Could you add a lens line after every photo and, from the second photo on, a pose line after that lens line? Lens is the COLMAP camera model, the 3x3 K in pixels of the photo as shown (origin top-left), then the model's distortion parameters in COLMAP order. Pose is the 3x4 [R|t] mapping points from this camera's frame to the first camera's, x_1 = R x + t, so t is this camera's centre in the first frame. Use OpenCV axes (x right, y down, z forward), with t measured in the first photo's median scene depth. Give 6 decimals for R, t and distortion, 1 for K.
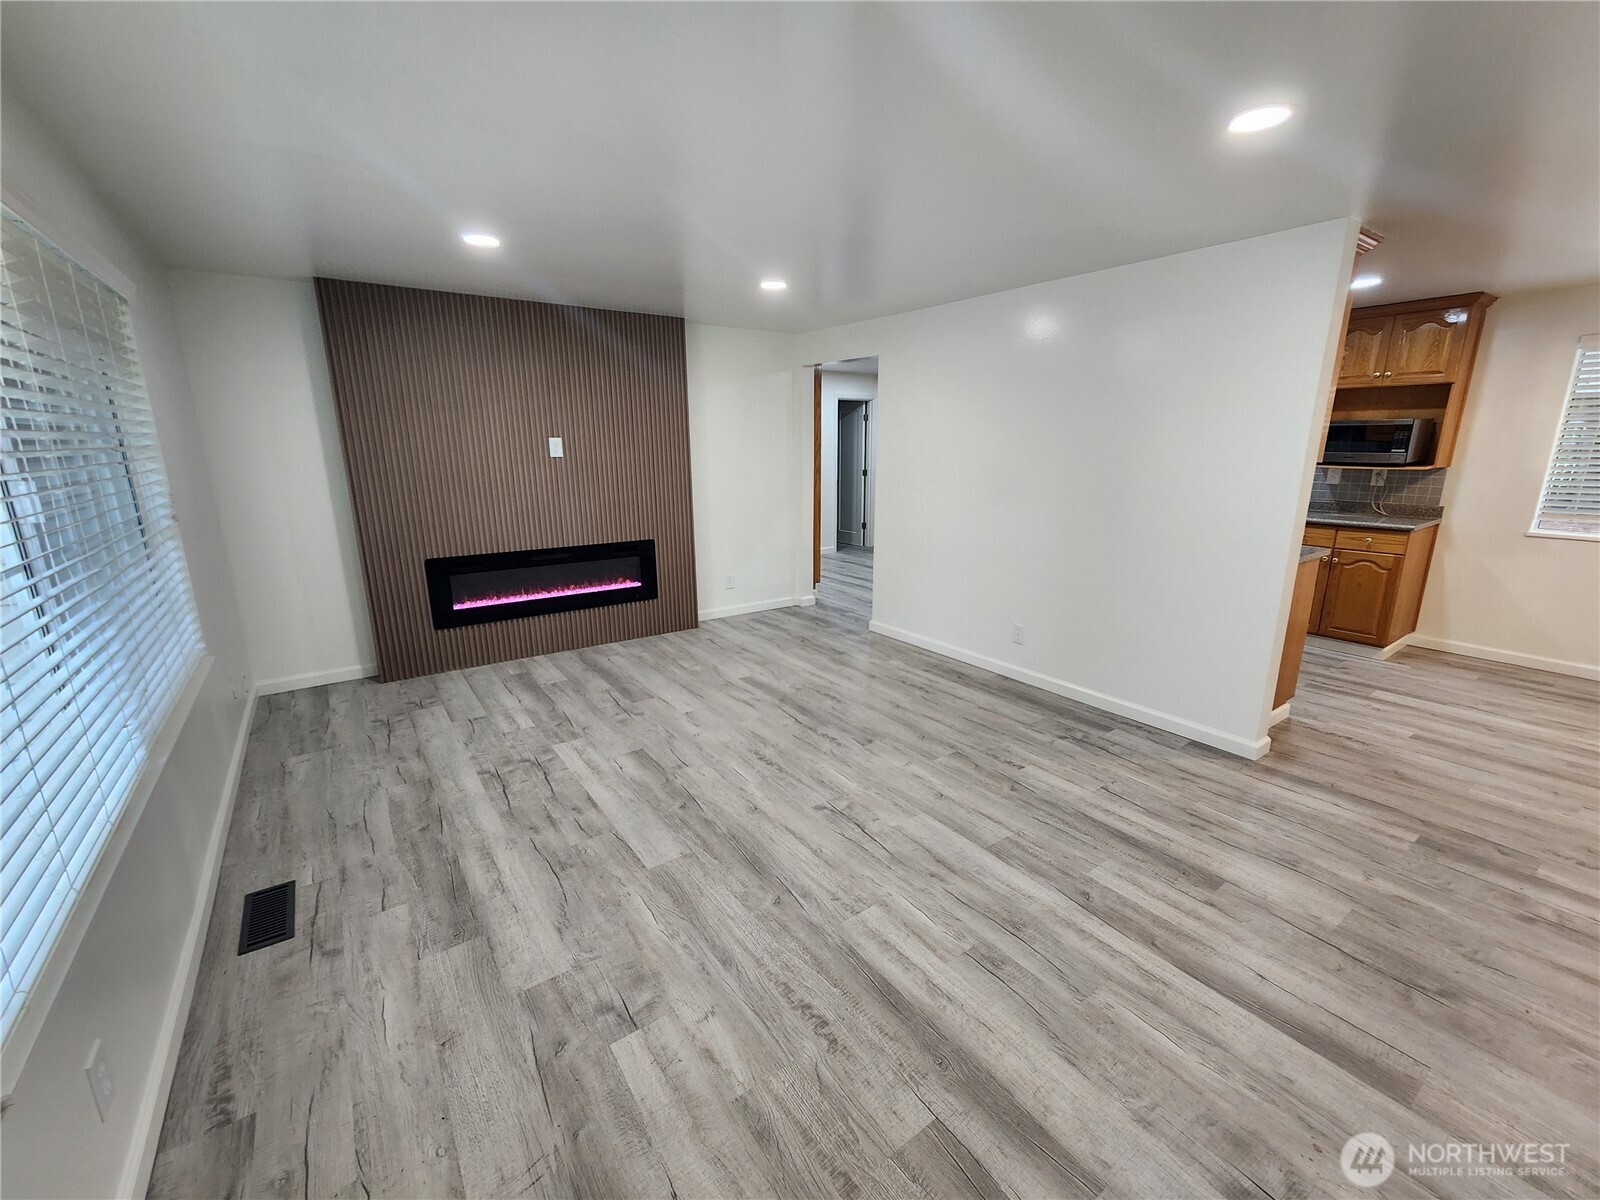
lens RADIAL K [[658.9, 0, 802.2], [0, 658.9, 602.1], [0, 0, 1]] dist [0.005391, -0.000681]
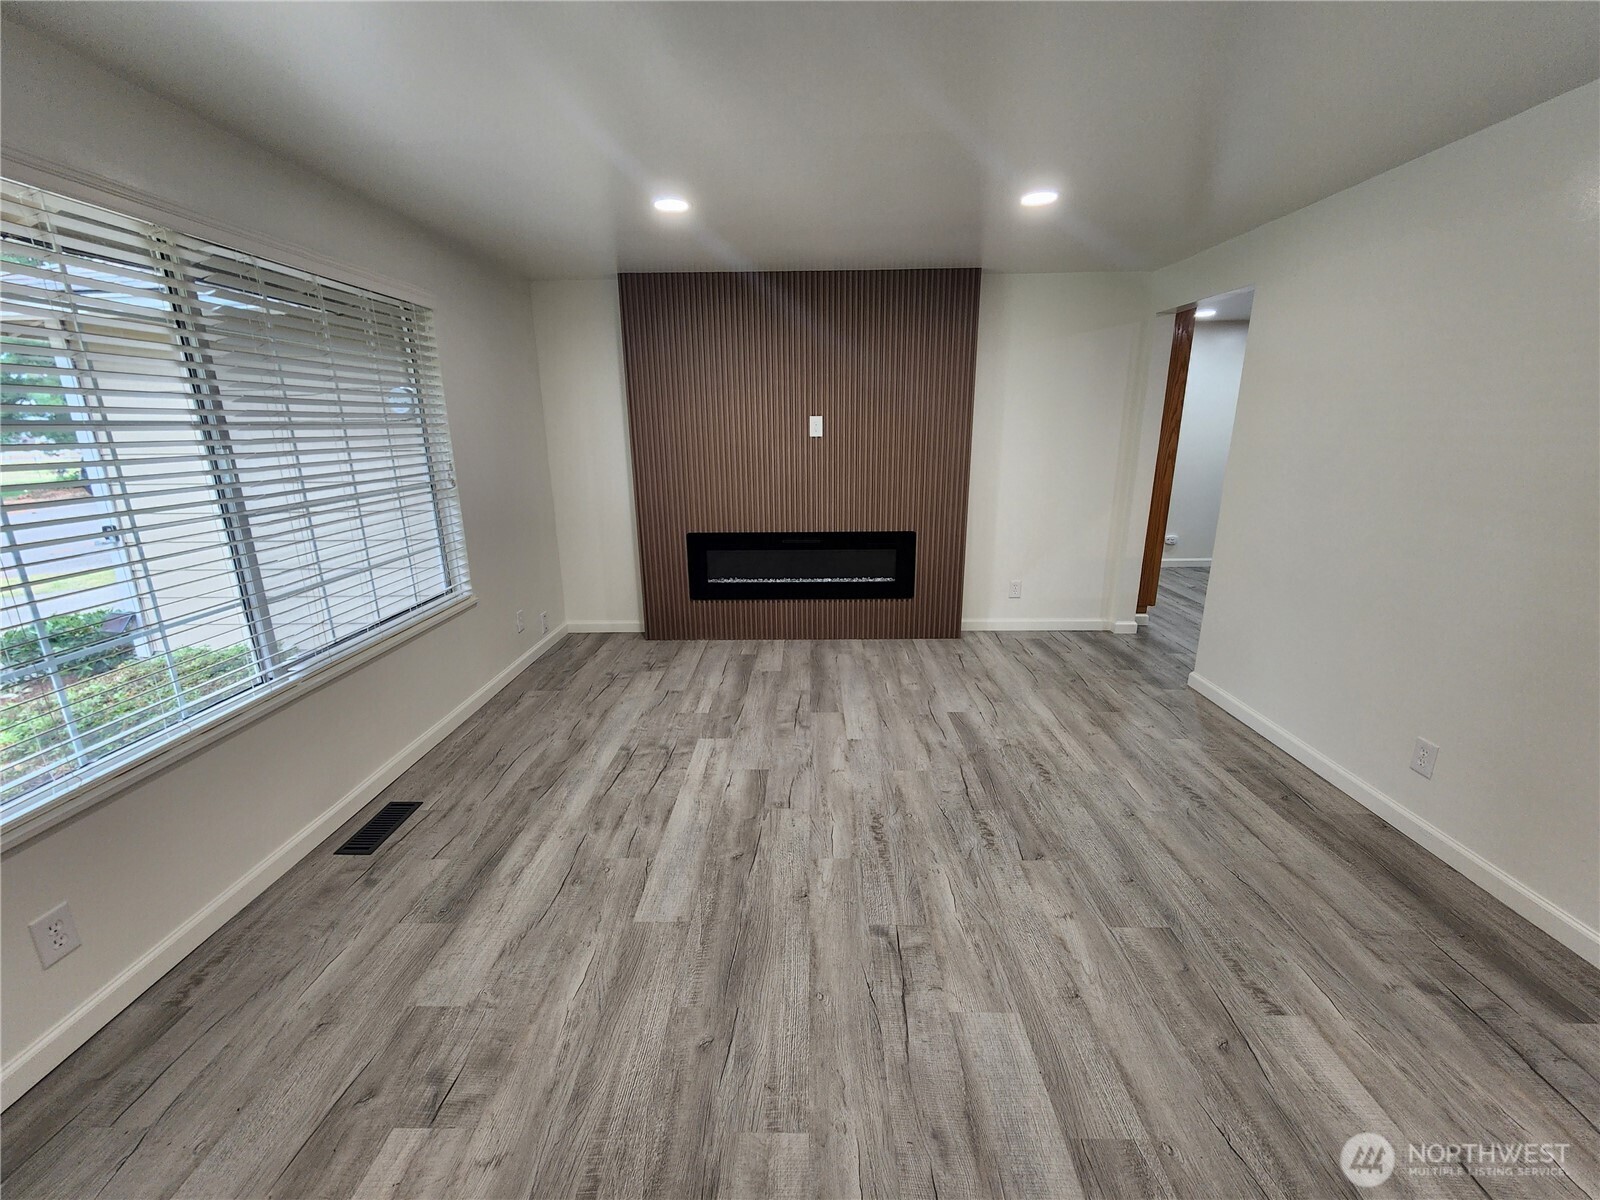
lens RADIAL K [[658.9, 0, 799.6], [0, 658.9, 604.3], [0, 0, 1]] dist [0.005391, -0.000681]
pose [[0.804643, 0.147729, -0.575088, 0.254520], [-0.131711, 0.988833, 0.069726, -0.059932], [0.578966, 0.019641, 0.815115, 0.294829]]
